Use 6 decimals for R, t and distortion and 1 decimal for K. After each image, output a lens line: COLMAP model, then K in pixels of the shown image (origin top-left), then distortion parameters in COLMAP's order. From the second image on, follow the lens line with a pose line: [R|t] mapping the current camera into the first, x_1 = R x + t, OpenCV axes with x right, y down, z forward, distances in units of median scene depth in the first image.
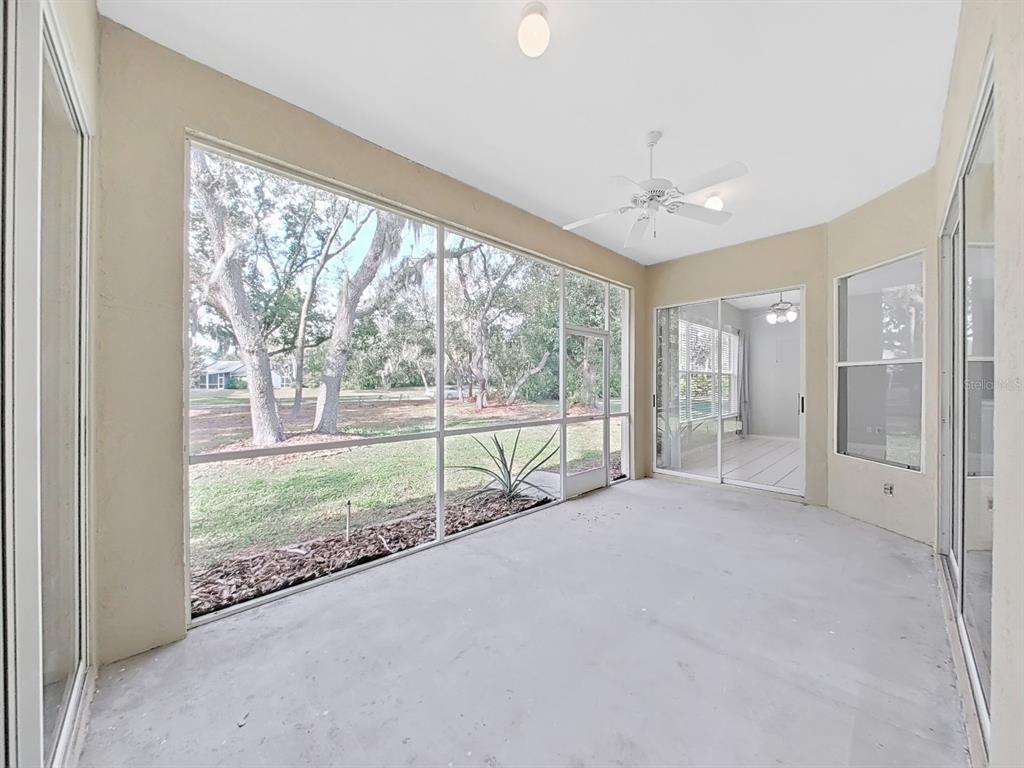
lens RADIAL K [[371.6, 0, 511.8], [0, 371.6, 383.4], [0, 0, 1]] dist [-0.011821, -0.000233]
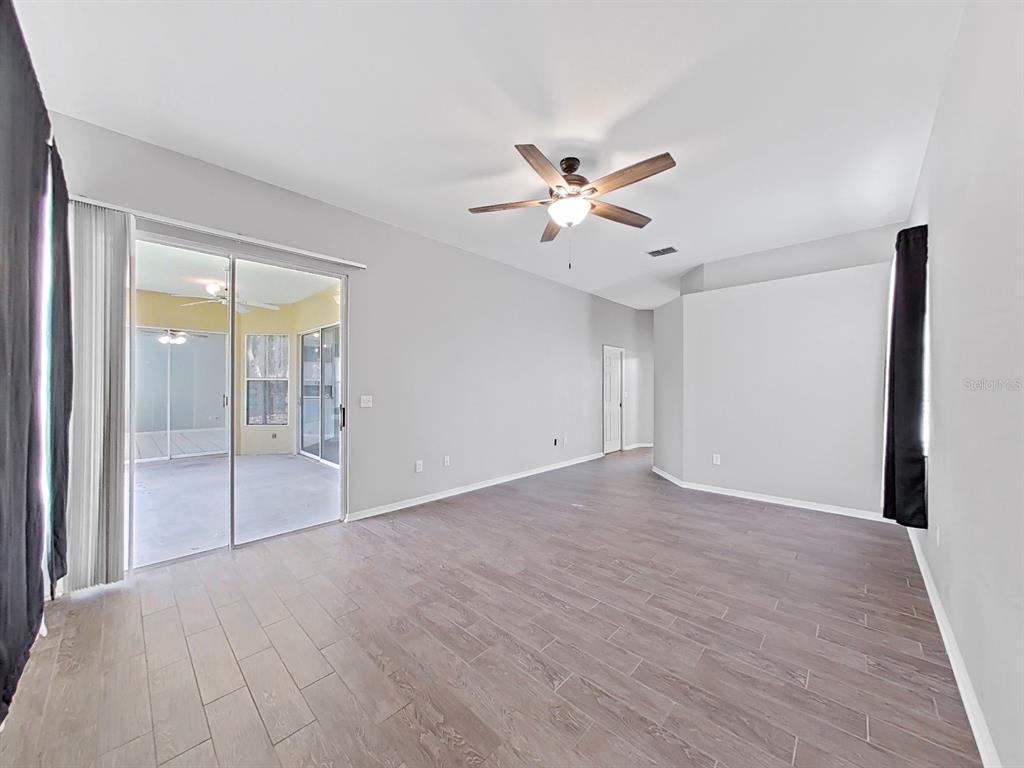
lens RADIAL K [[371.6, 0, 511.8], [0, 371.6, 384.7], [0, 0, 1]] dist [-0.011821, -0.000233]
pose [[-0.057516, 0.002302, 0.998342, -0.708130], [-0.004121, 0.999988, -0.002543, -0.015488], [-0.998336, -0.004261, -0.057506, -0.176901]]
